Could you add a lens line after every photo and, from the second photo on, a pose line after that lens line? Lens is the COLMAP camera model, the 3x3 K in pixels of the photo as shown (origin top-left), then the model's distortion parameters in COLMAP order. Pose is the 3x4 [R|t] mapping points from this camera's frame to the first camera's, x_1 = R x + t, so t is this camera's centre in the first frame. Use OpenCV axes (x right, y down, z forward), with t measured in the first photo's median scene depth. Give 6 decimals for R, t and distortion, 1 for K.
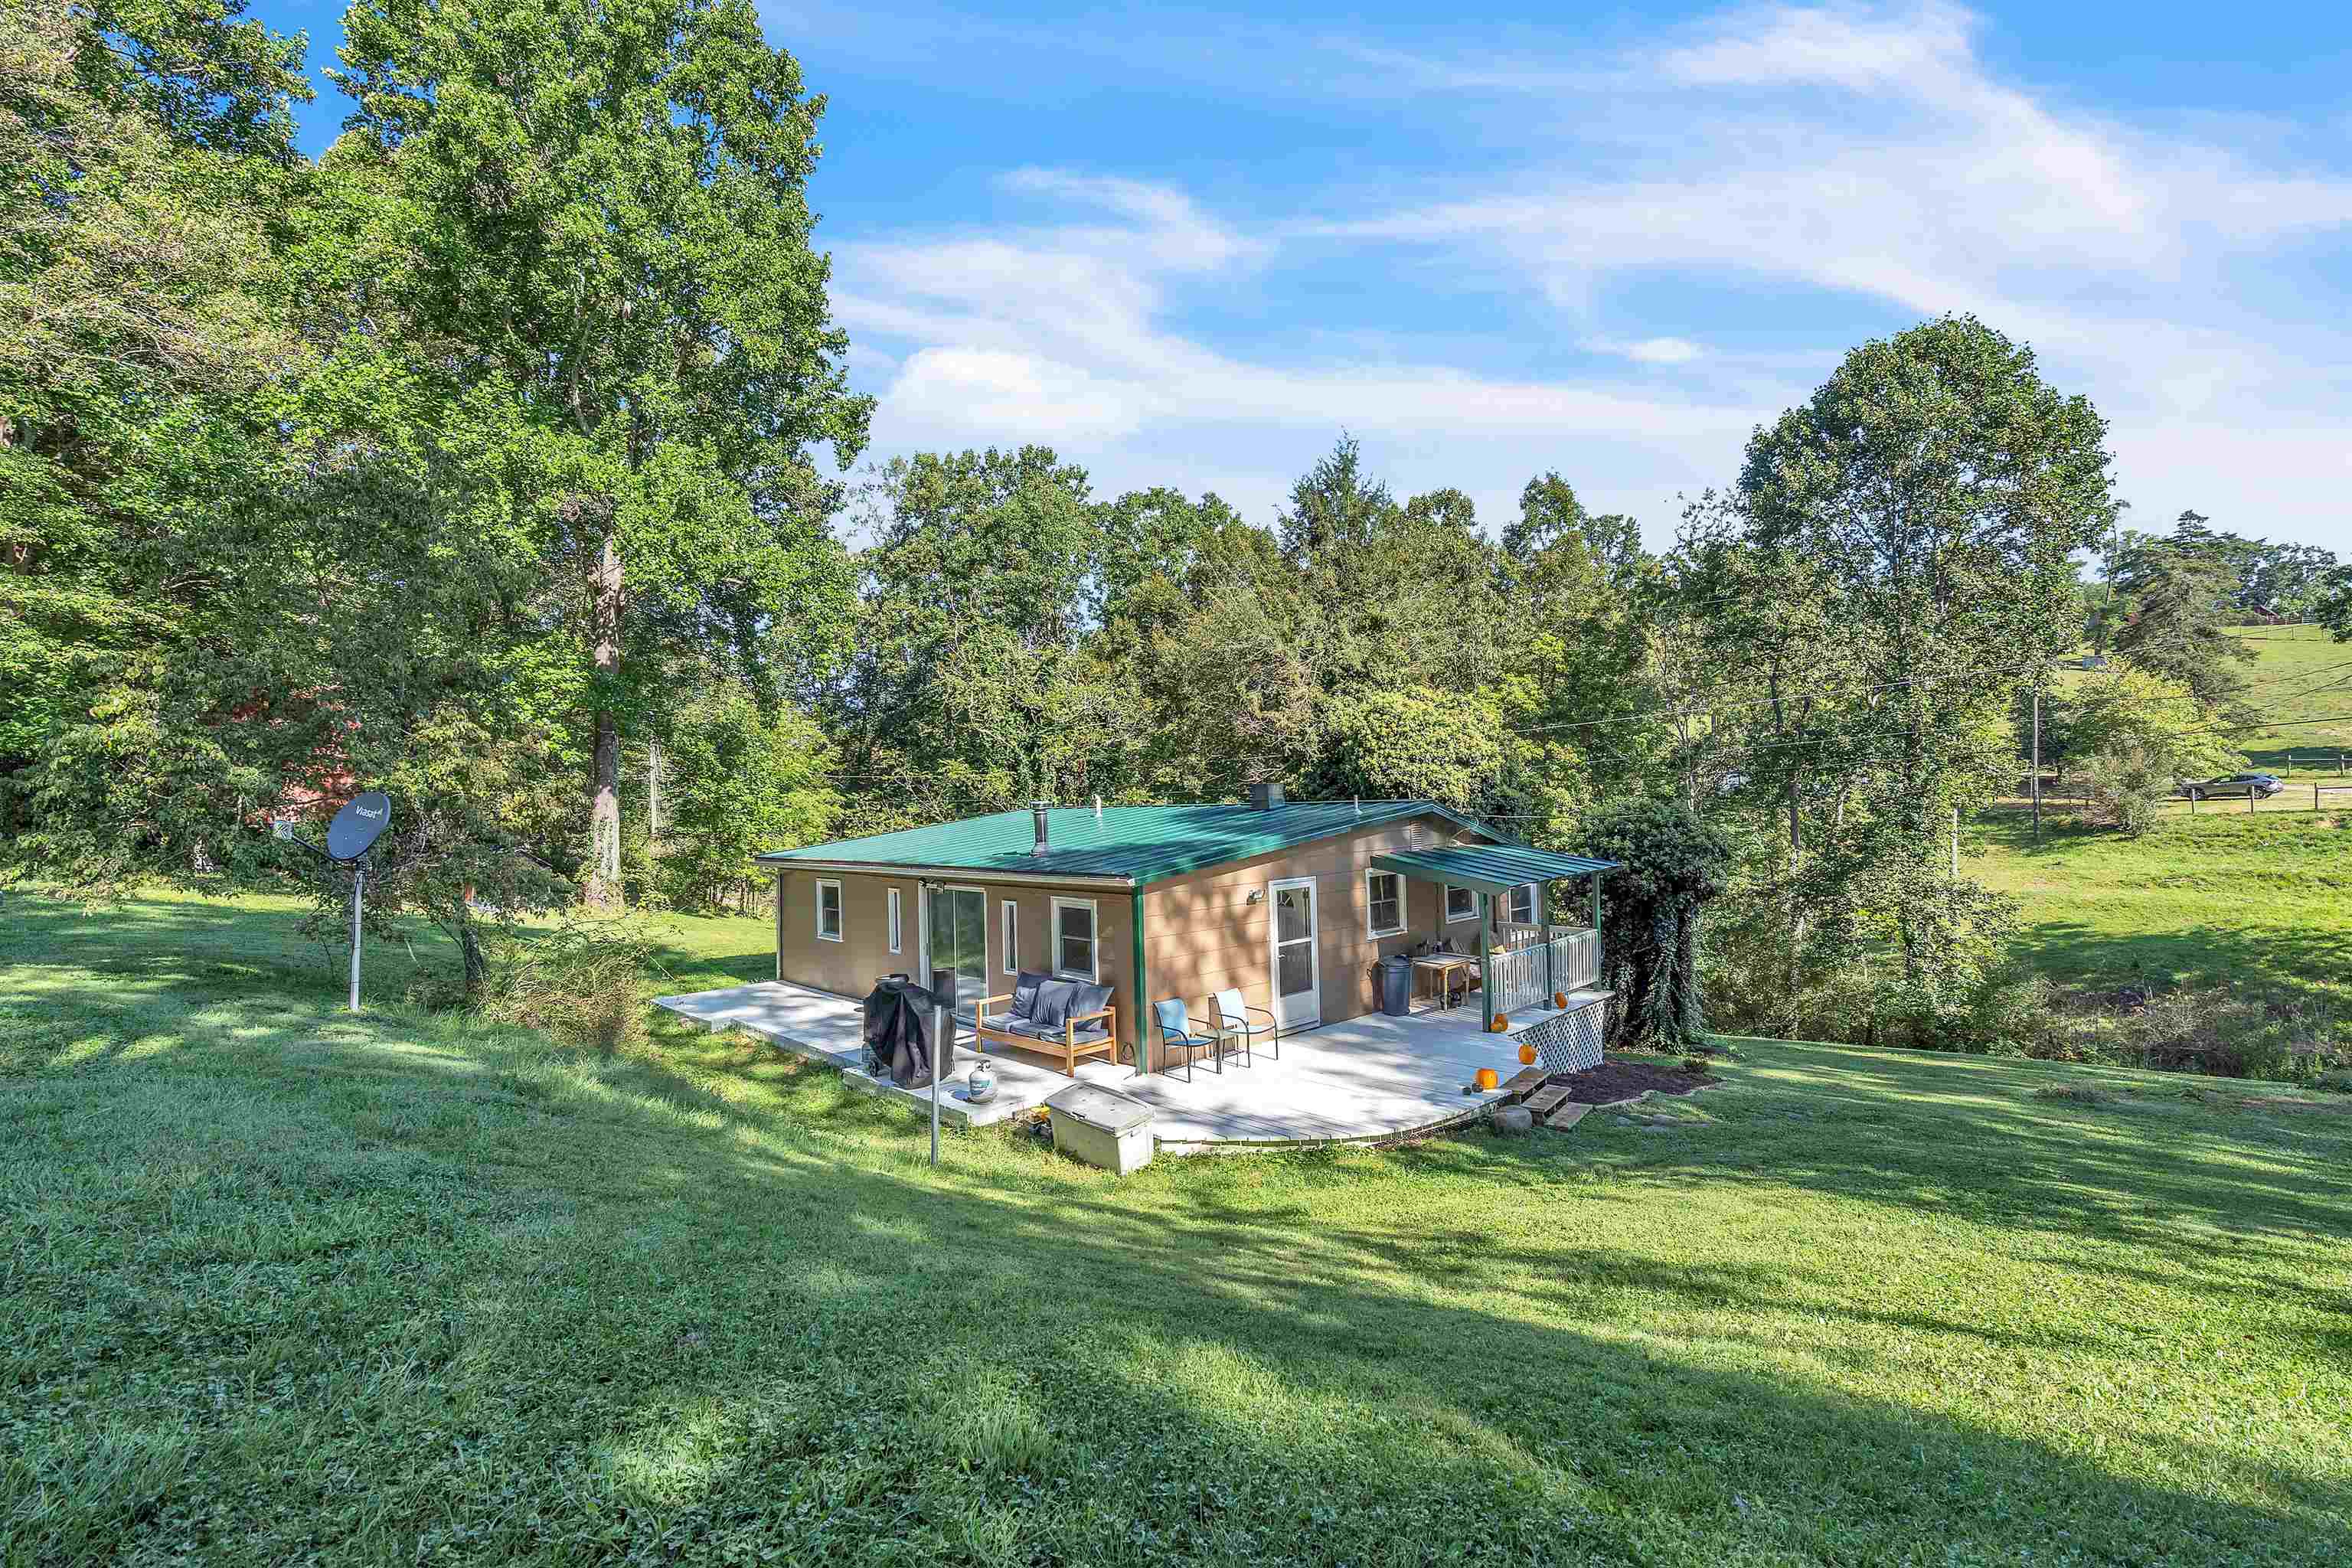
lens RADIAL K [[1109.8, 0, 1180.6], [0, 1109.8, 754.4], [0, 0, 1]] dist [0.002326, 0.000365]
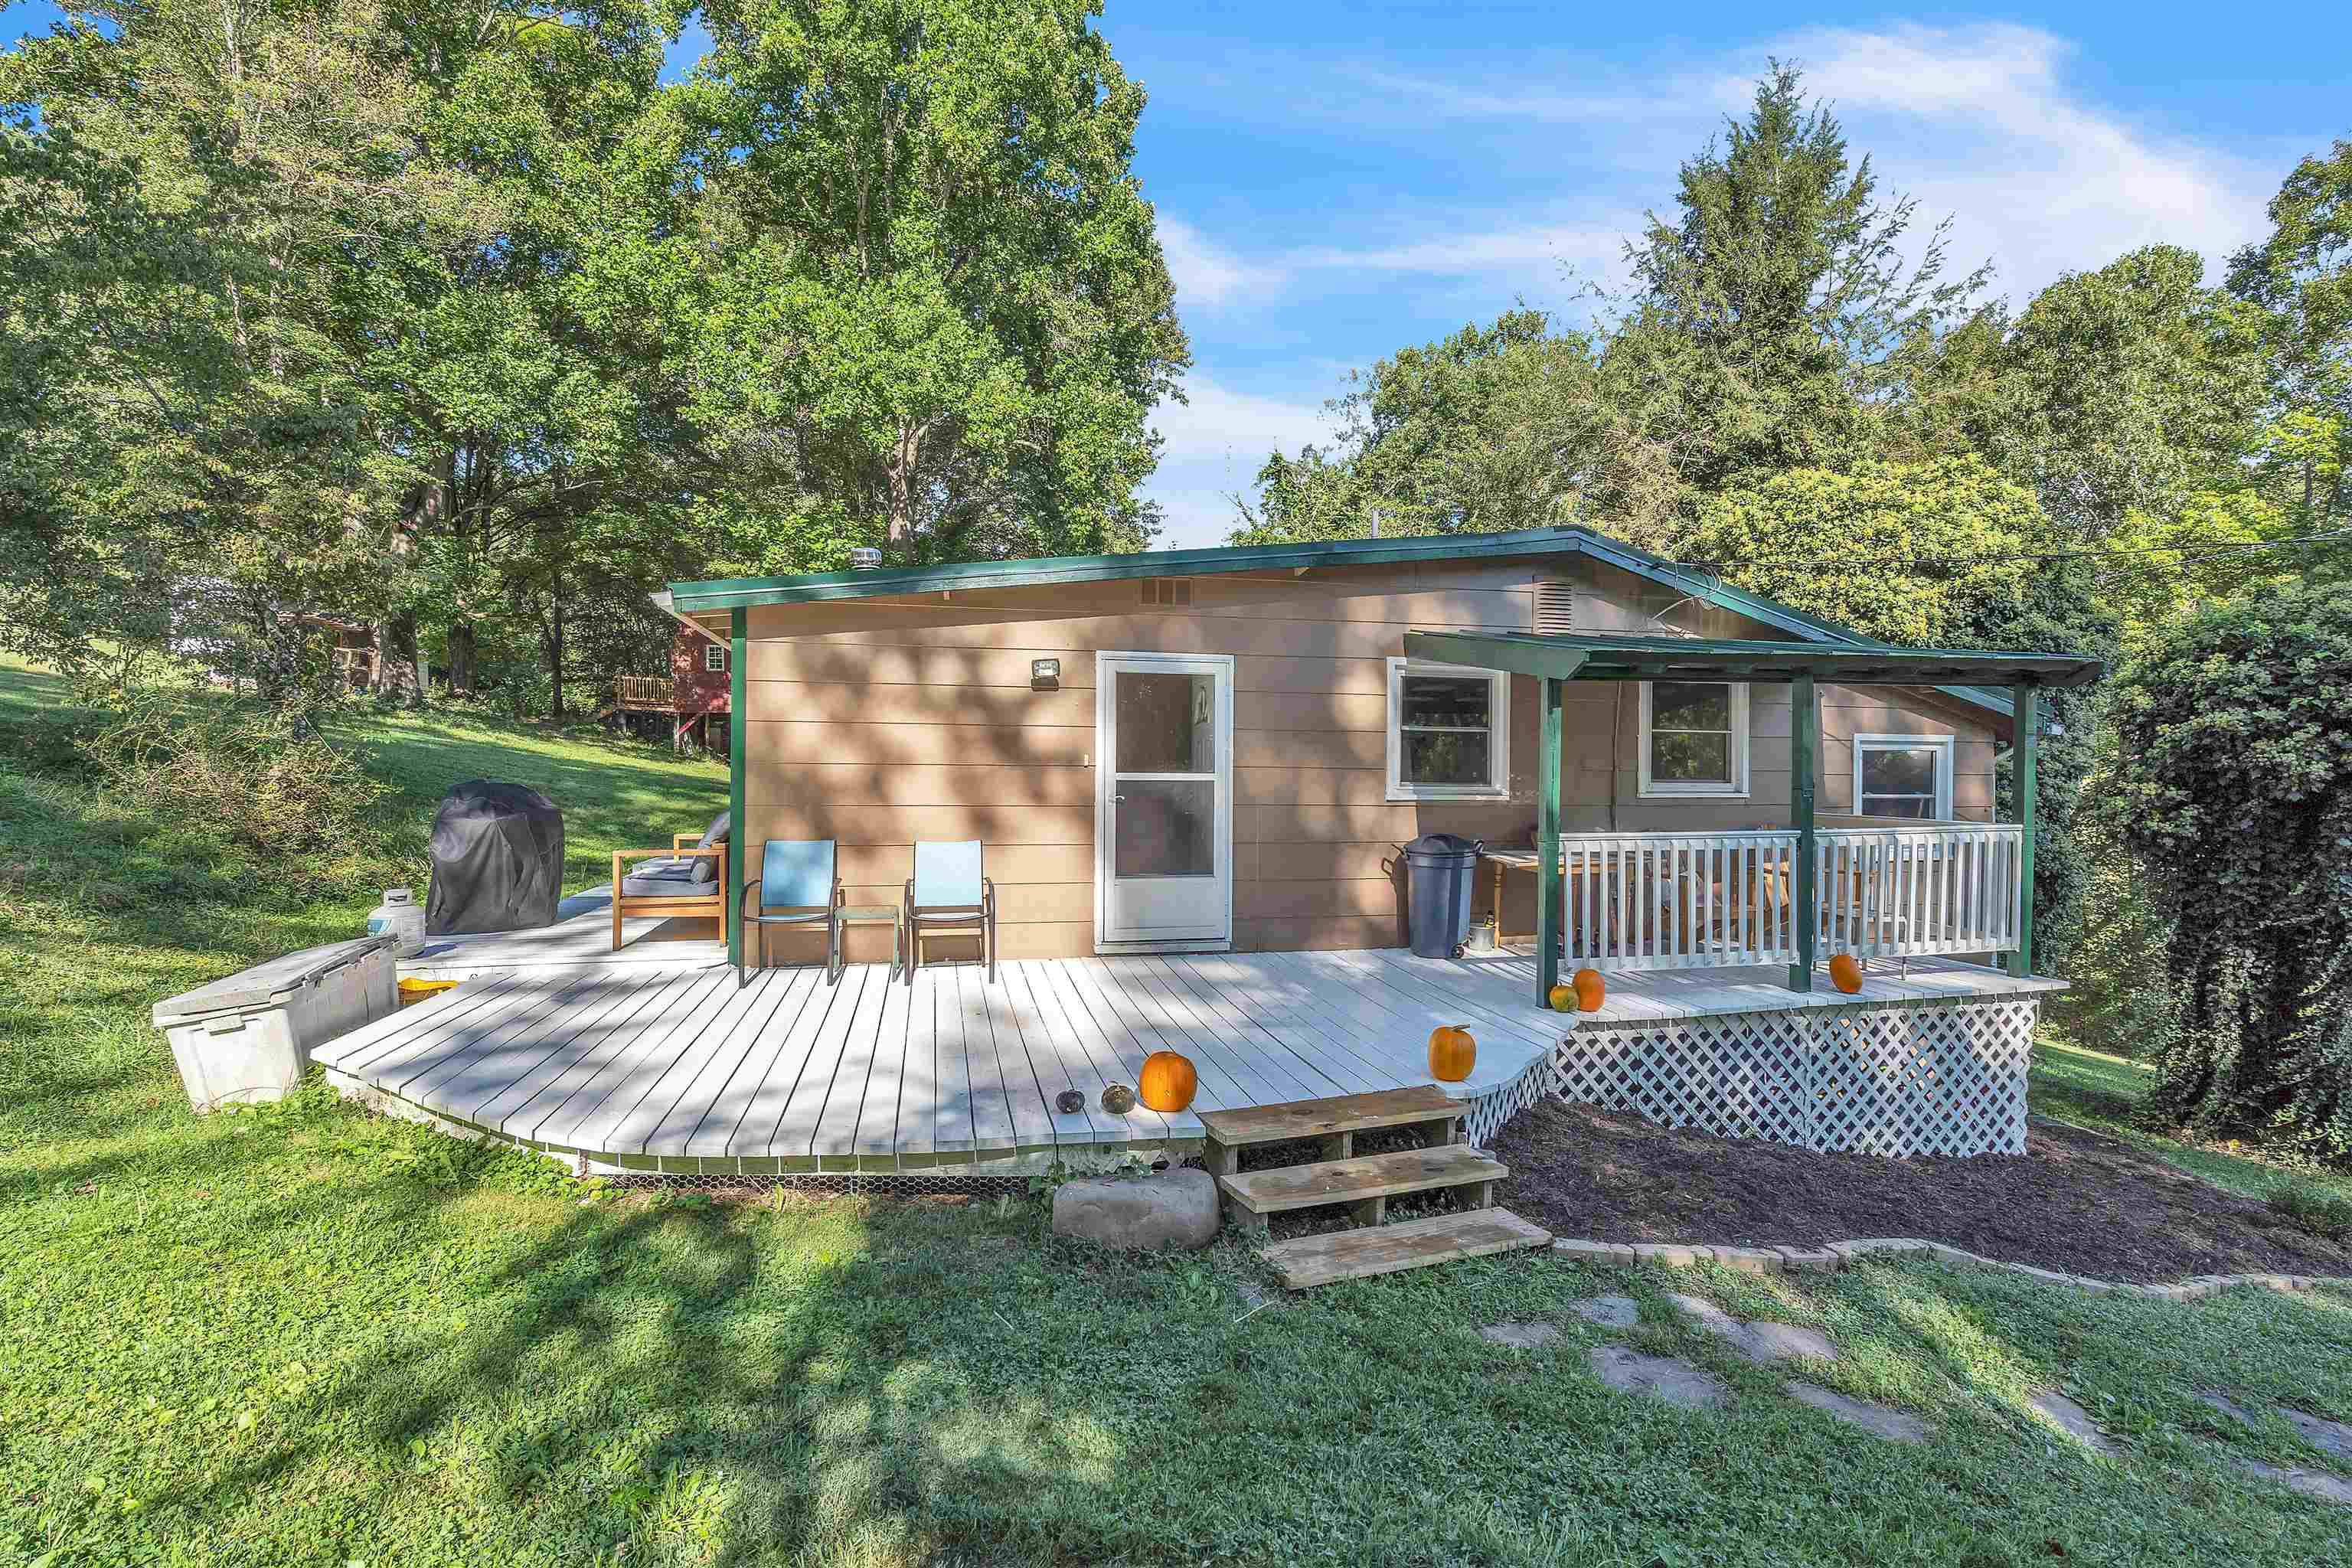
lens RADIAL K [[1109.8, 0, 1180.6], [0, 1109.8, 754.4], [0, 0, 1]] dist [0.002326, 0.000365]
pose [[0.849811, 0.025497, -0.526470, 0.282798], [-0.015988, 0.999617, 0.022604, 0.111003], [0.526844, -0.010792, 0.849893, 0.424735]]
